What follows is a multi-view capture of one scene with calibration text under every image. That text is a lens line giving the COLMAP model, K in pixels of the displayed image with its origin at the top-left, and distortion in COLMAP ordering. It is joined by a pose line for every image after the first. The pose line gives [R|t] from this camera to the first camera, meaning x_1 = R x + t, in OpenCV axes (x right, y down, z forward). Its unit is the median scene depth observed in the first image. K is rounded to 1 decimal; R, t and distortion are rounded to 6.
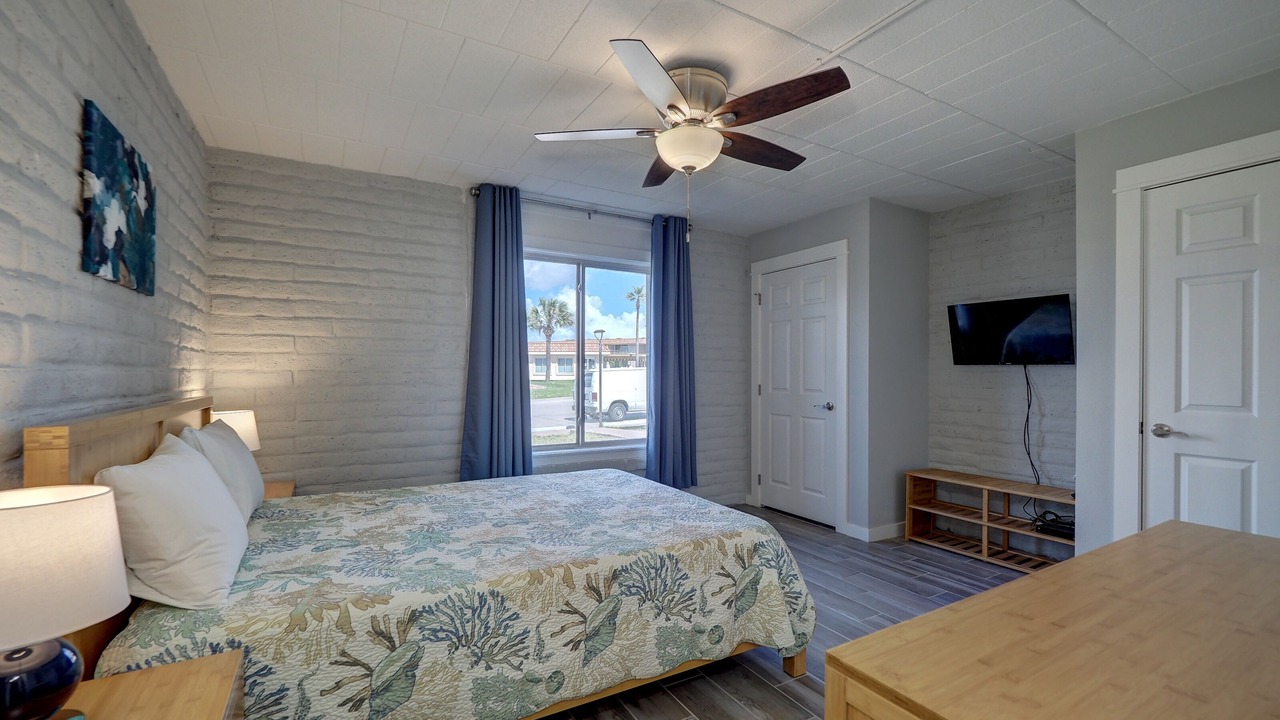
lens RADIAL K [[541.0, 0, 644.4], [0, 541.0, 365.4], [0, 0, 1]] dist [0.000902, -0.005456]
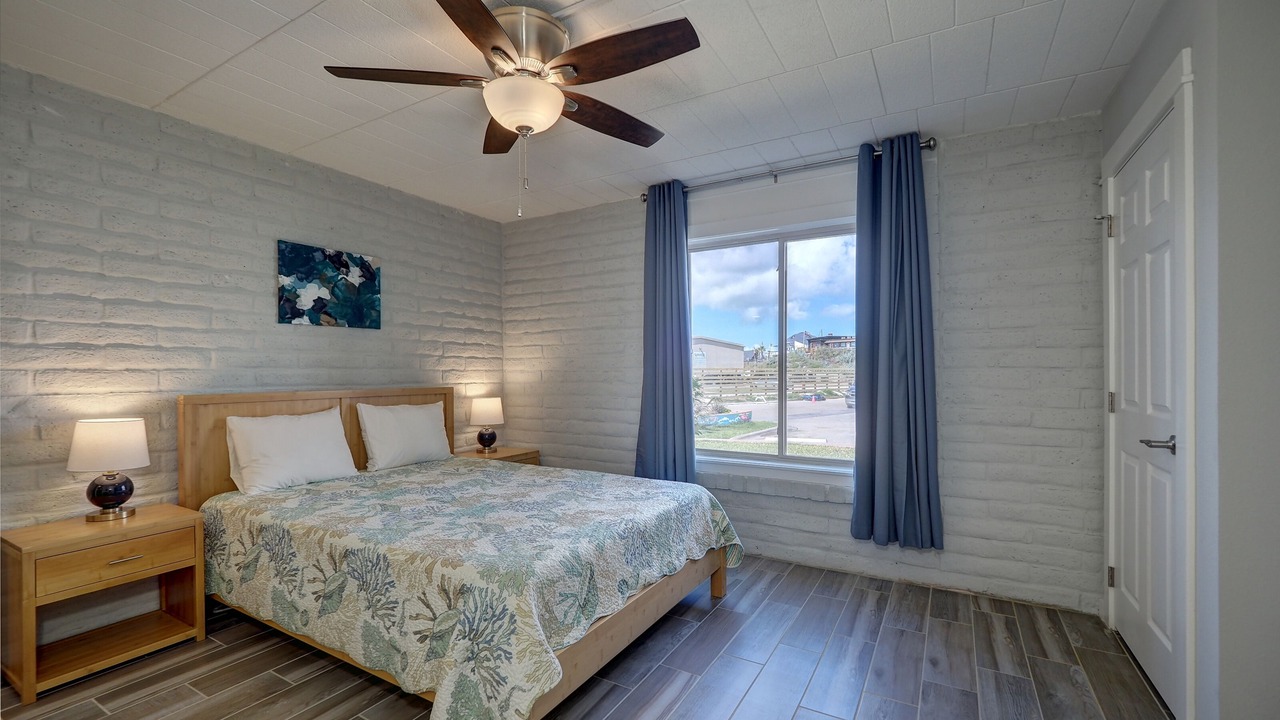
lens RADIAL K [[541.0, 0, 642.5], [0, 541.0, 370.1], [0, 0, 1]] dist [0.000902, -0.005456]
pose [[0.494670, -0.006080, -0.869060, 0.797673], [0.014711, 0.999891, 0.001378, 0.012472], [0.868956, -0.013466, 0.494706, 0.648932]]
